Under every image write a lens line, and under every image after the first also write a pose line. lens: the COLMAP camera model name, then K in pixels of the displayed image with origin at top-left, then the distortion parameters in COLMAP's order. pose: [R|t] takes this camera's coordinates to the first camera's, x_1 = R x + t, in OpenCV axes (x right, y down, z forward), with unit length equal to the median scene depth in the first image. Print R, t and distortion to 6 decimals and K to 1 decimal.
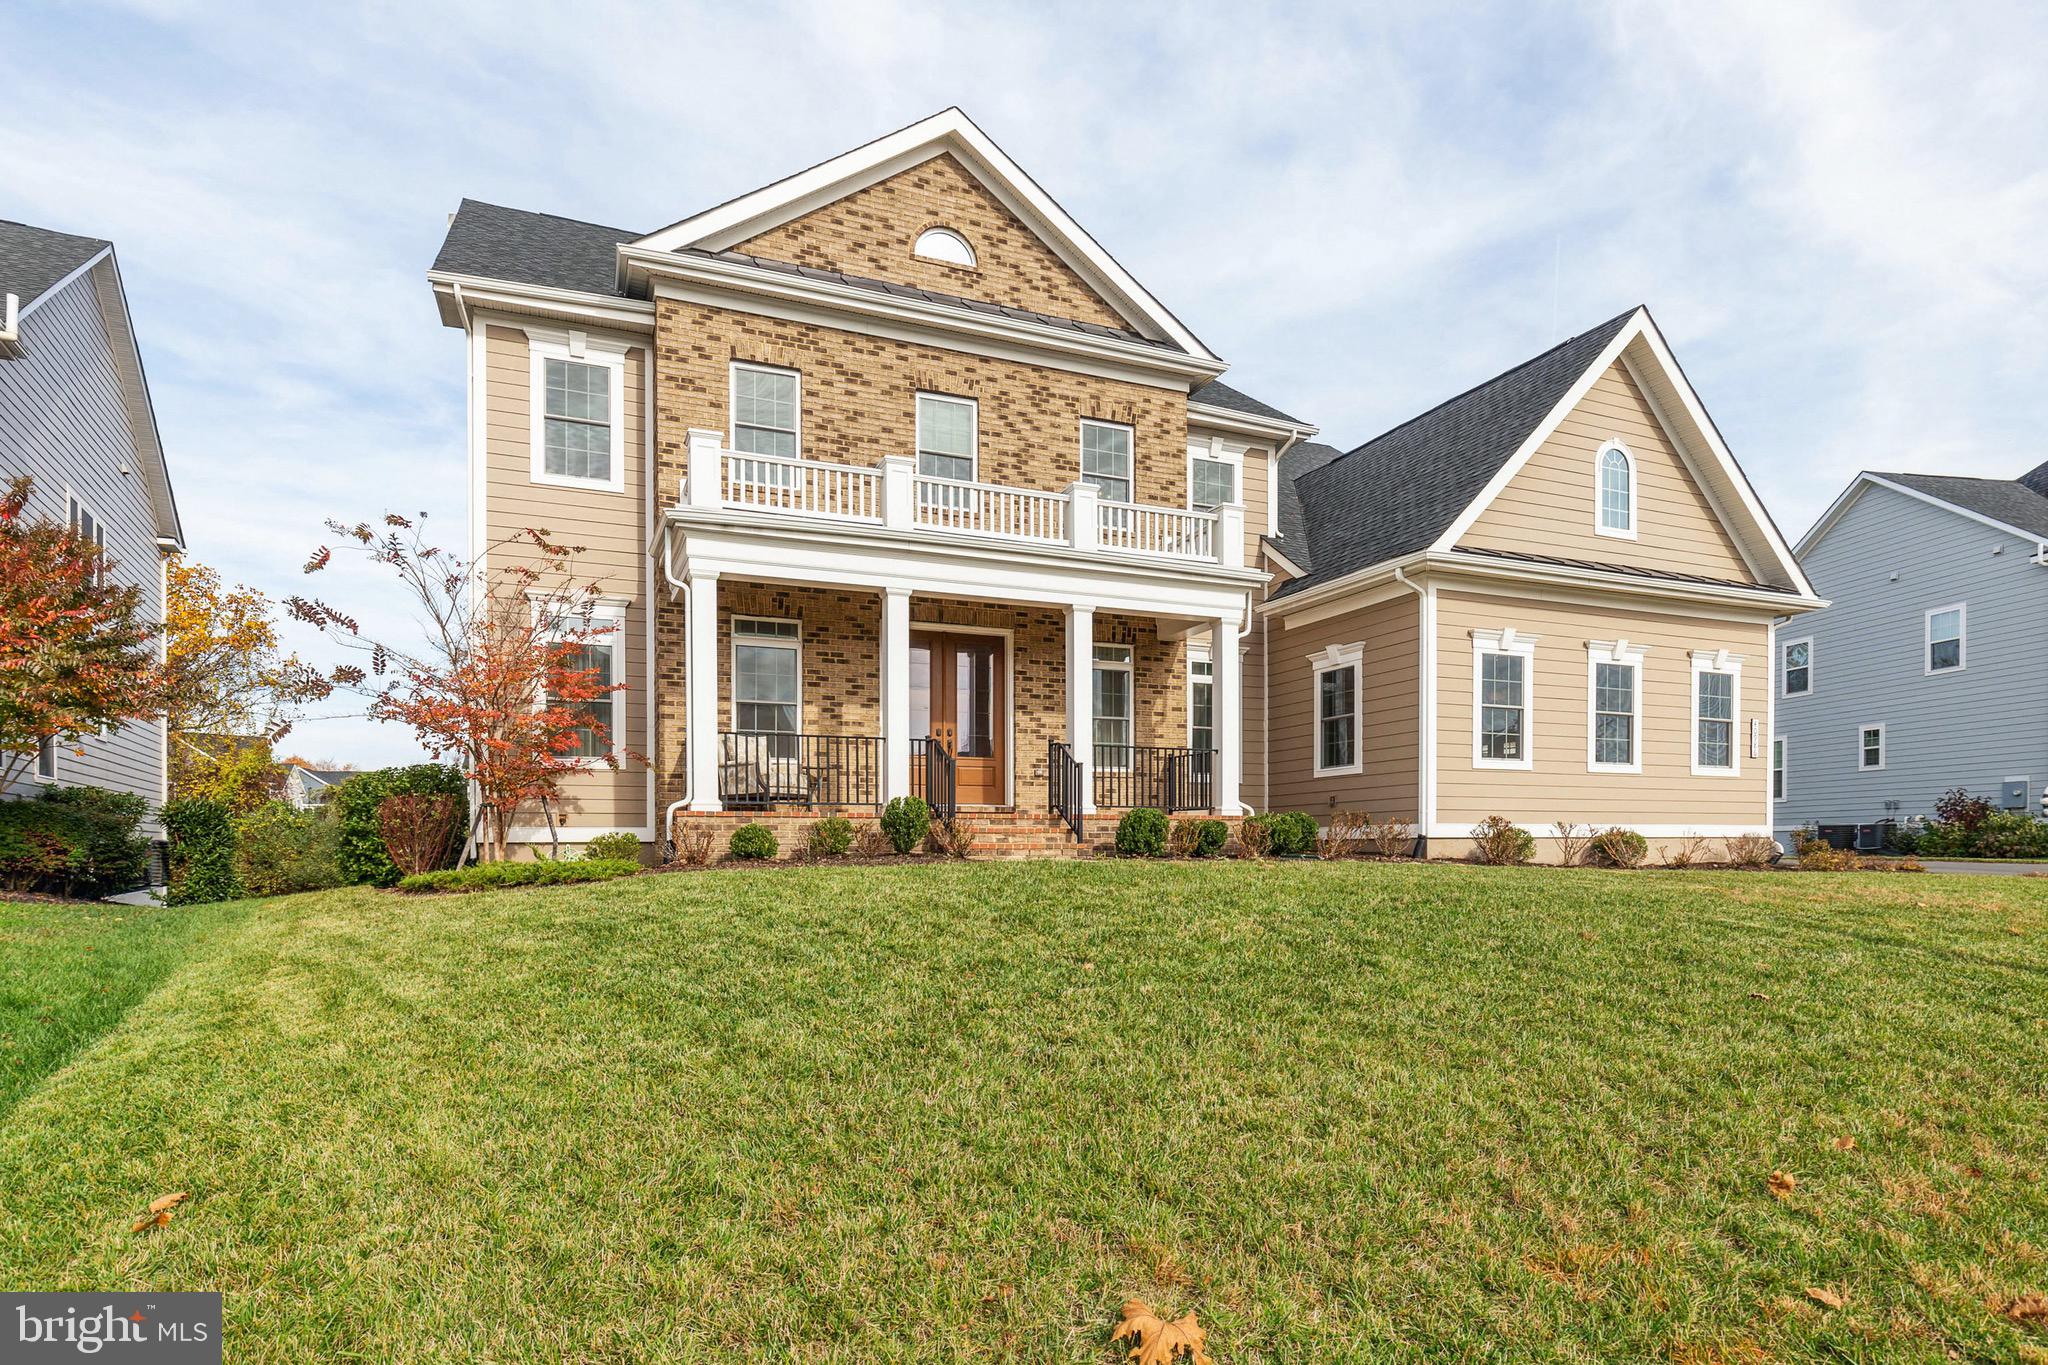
lens RADIAL K [[1130.9, 0, 1023.8], [0, 1130.9, 676.4], [0, 0, 1]] dist [-0.002954, 0.000885]
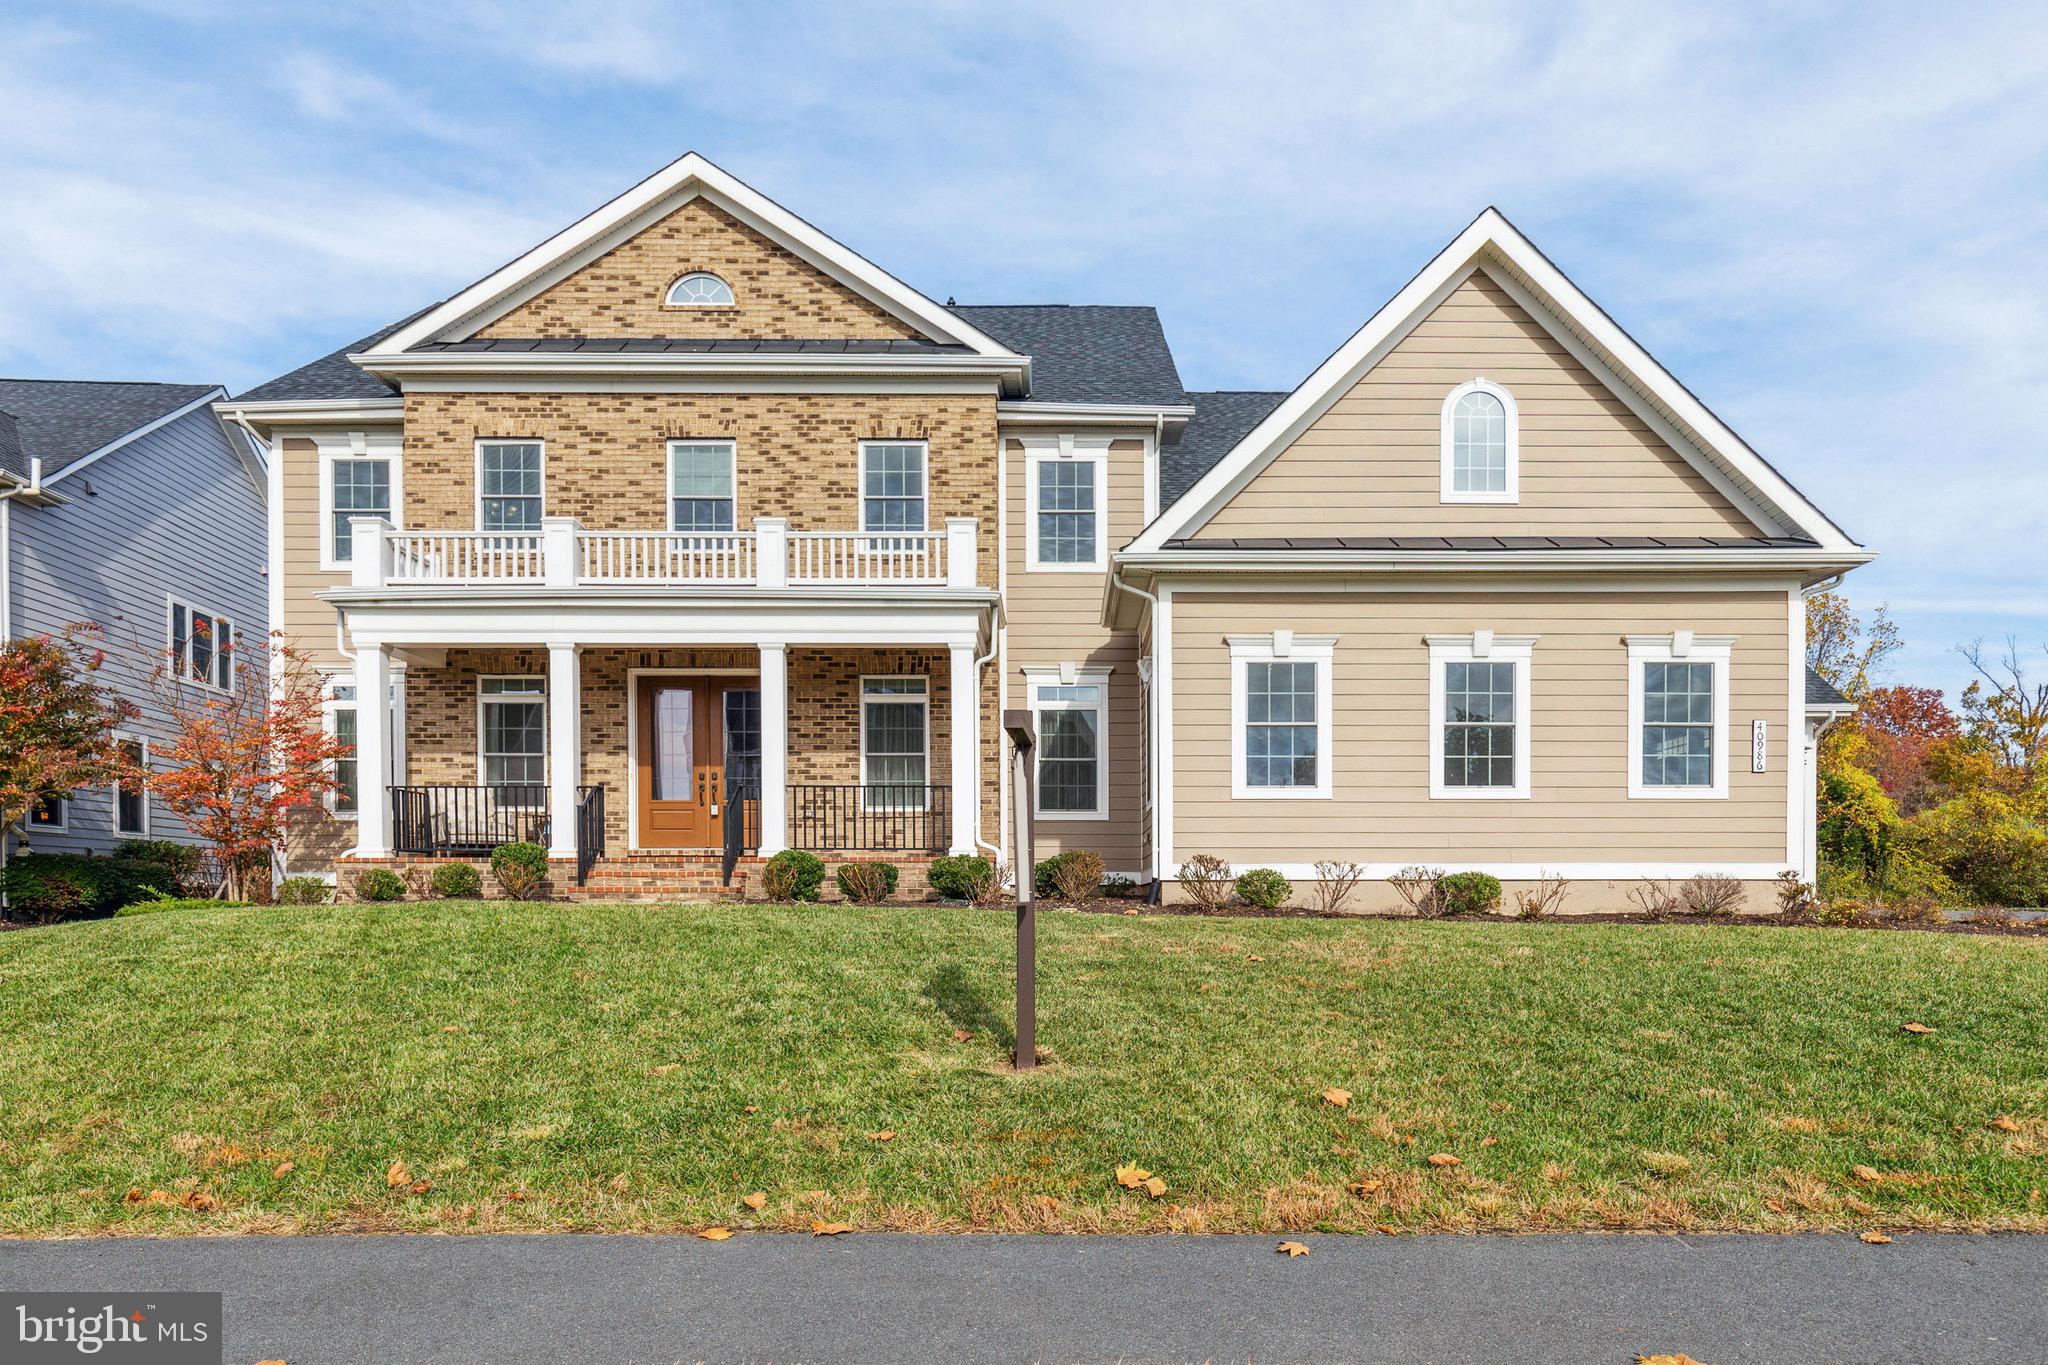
lens RADIAL K [[1308.7, 0, 1023.7], [0, 1308.7, 691.7], [0, 0, 1]] dist [0.001313, -0.001398]
pose [[0.928144, -0.055336, -0.368085, 0.610708], [0.053366, 0.998454, -0.015538, 0.007570], [0.368376, -0.005222, 0.929662, 0.027171]]
